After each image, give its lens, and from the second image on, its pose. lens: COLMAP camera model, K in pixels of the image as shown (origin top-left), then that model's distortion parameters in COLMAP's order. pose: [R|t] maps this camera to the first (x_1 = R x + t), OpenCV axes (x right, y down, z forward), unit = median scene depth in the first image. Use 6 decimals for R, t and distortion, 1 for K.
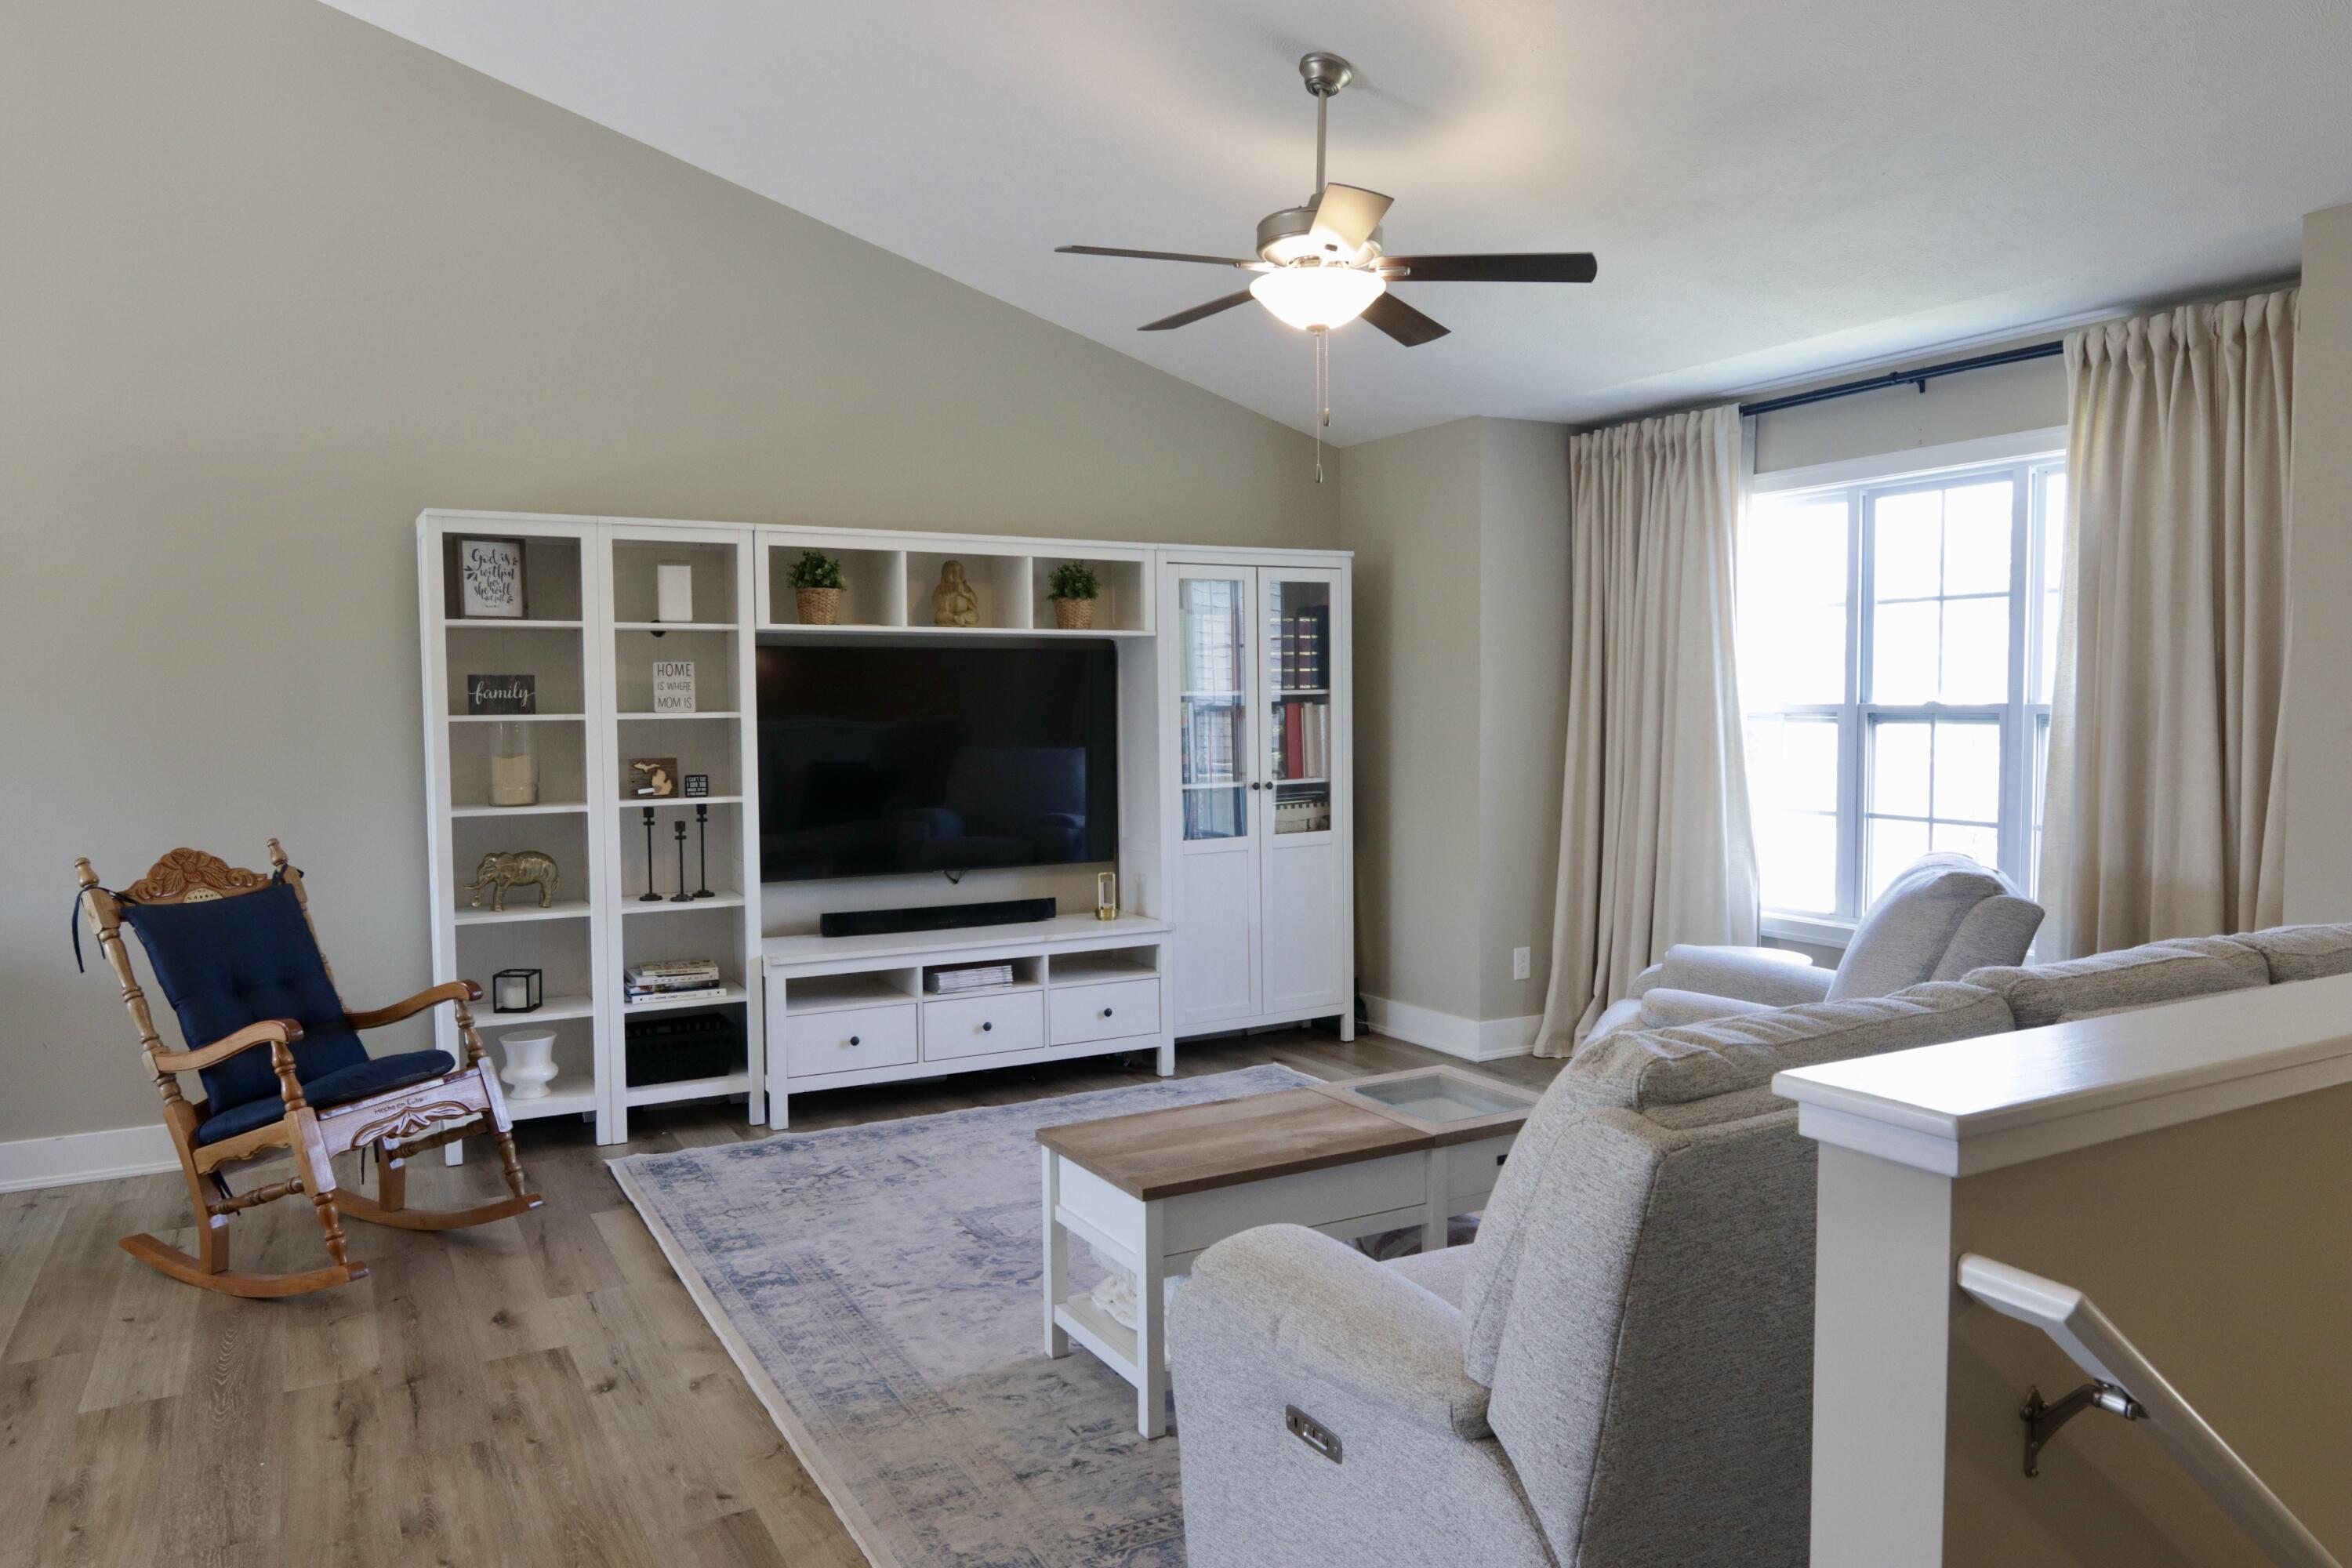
lens RADIAL K [[1577.8, 0, 1178.8], [0, 1577.8, 785.9], [0, 0, 1]] dist [-0.000559, -0.004228]
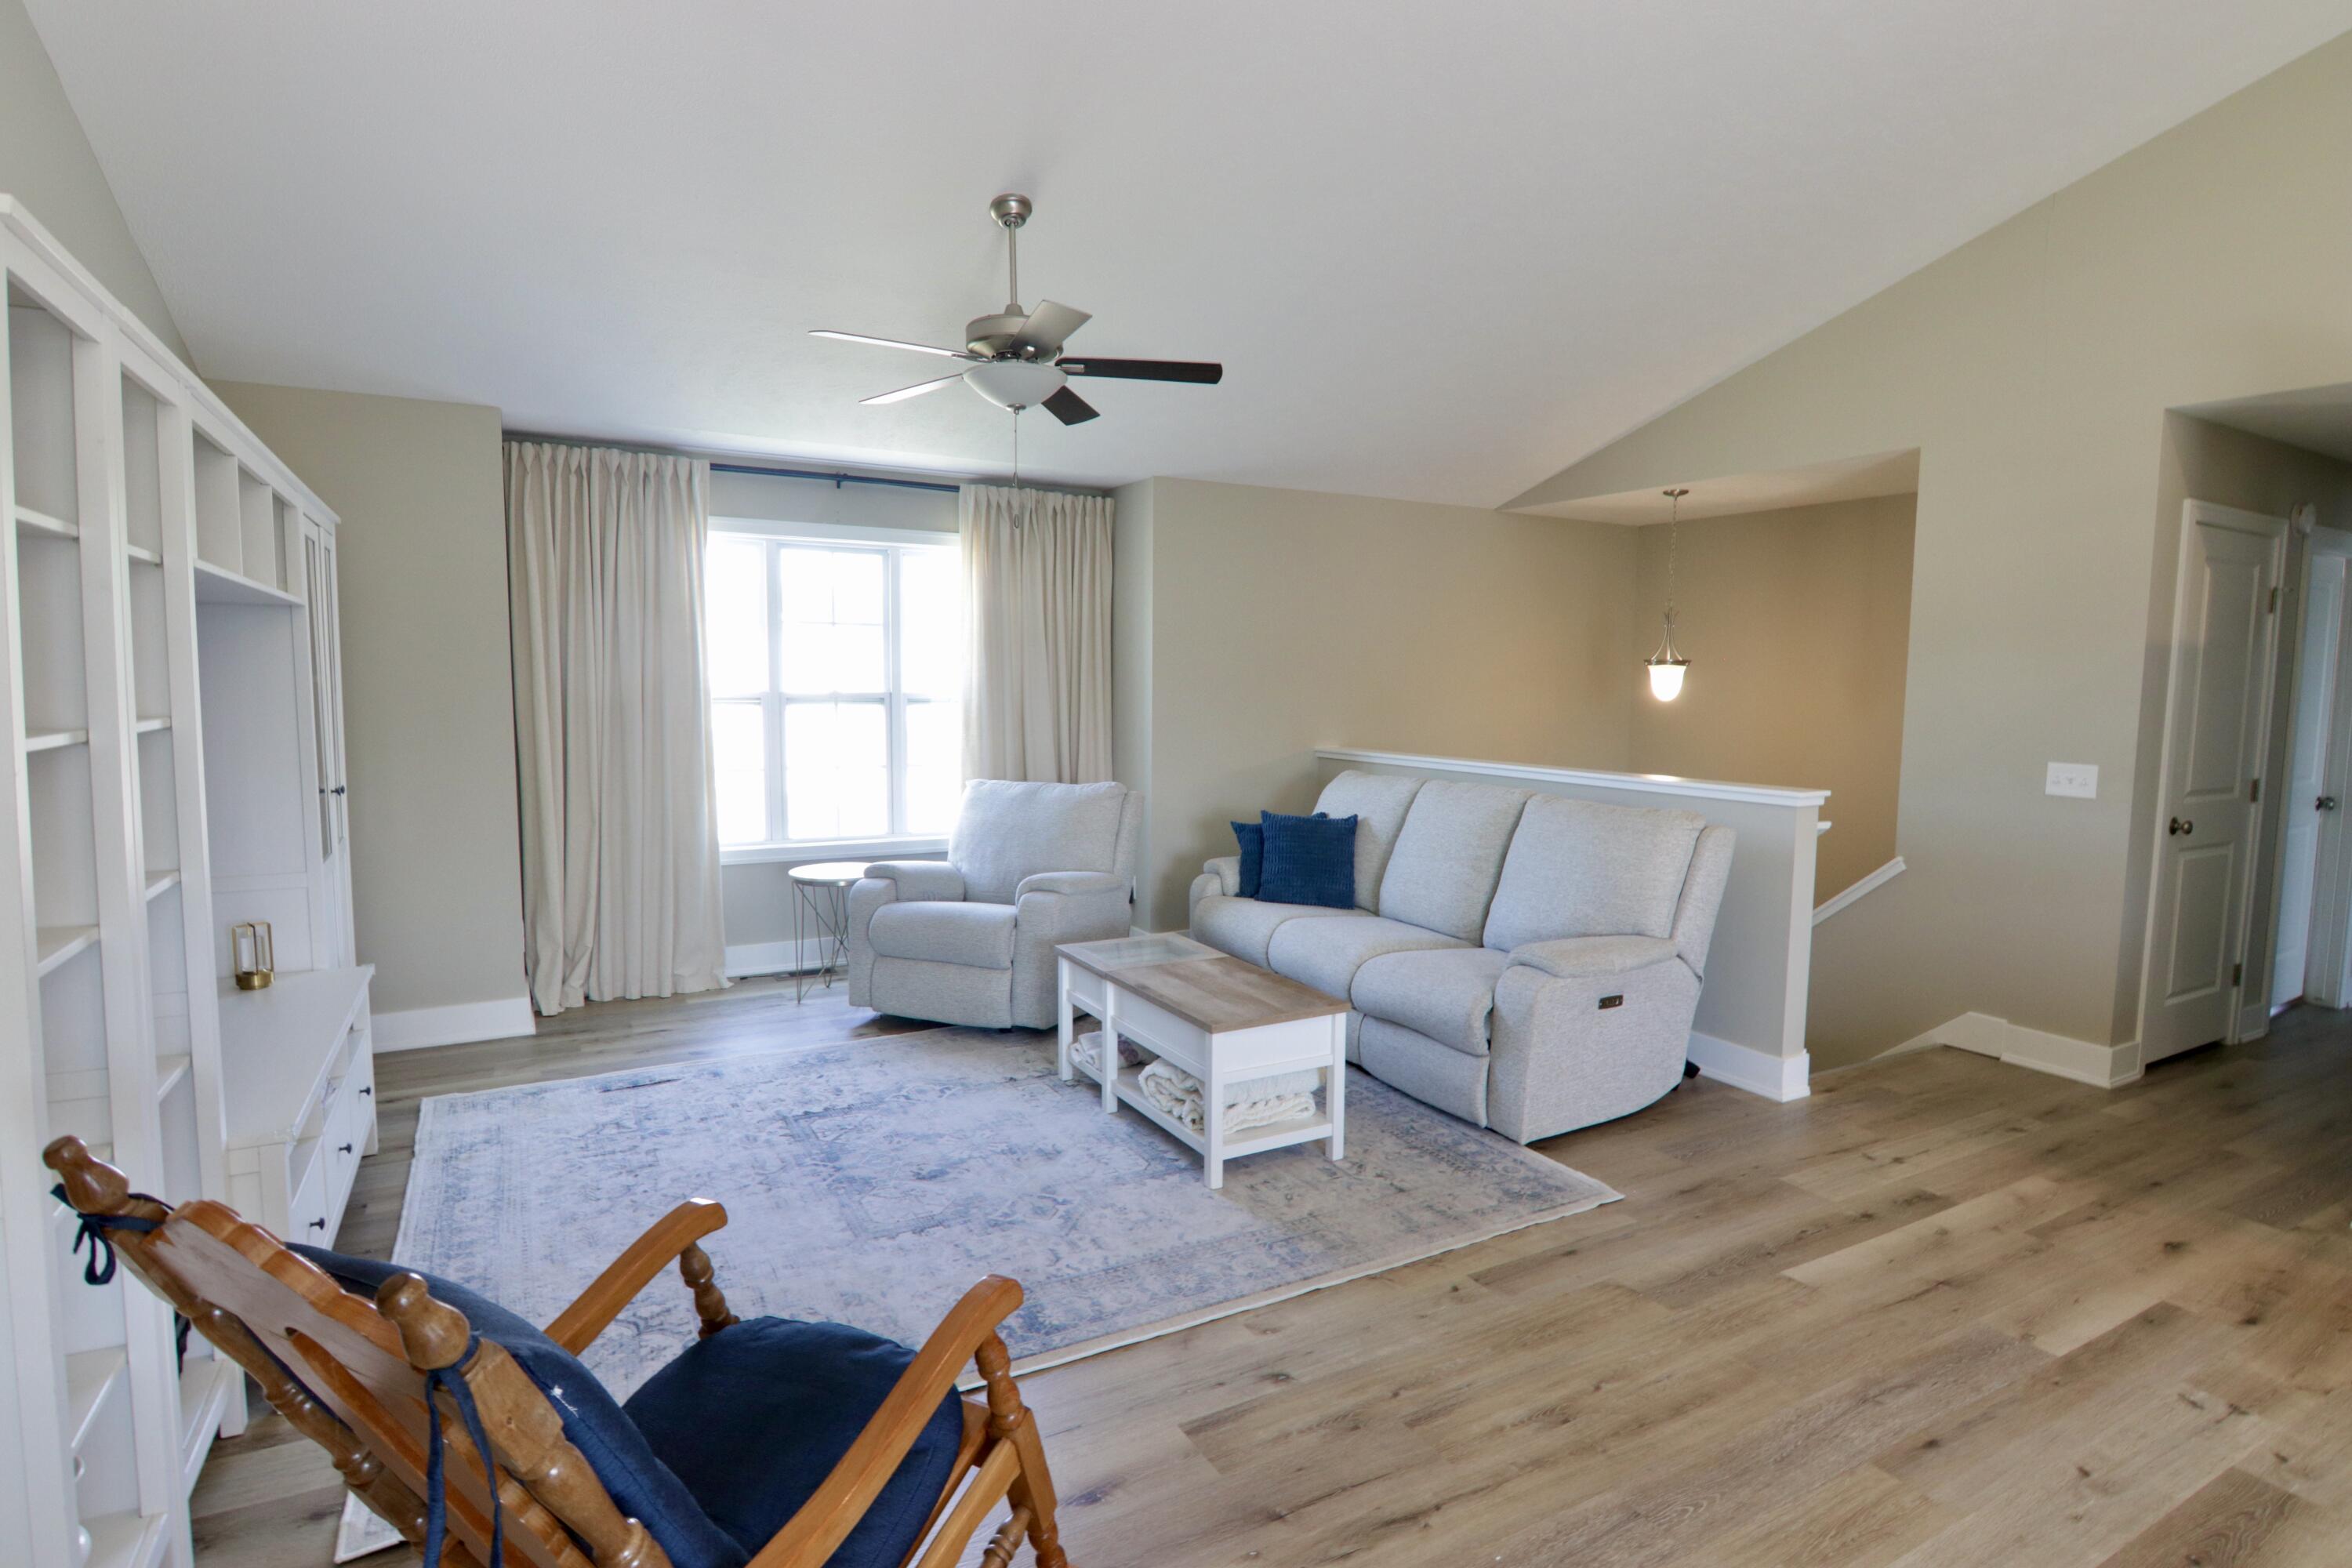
lens RADIAL K [[1211.9, 0, 1182.8], [0, 1211.9, 782.3], [0, 0, 1]] dist [-0.002729, -0.000455]
pose [[-0.006750, -0.078342, 0.996904, -1.054155], [0.042335, 0.996010, 0.078558, -0.063192], [-0.999081, 0.042734, -0.003407, 0.992154]]
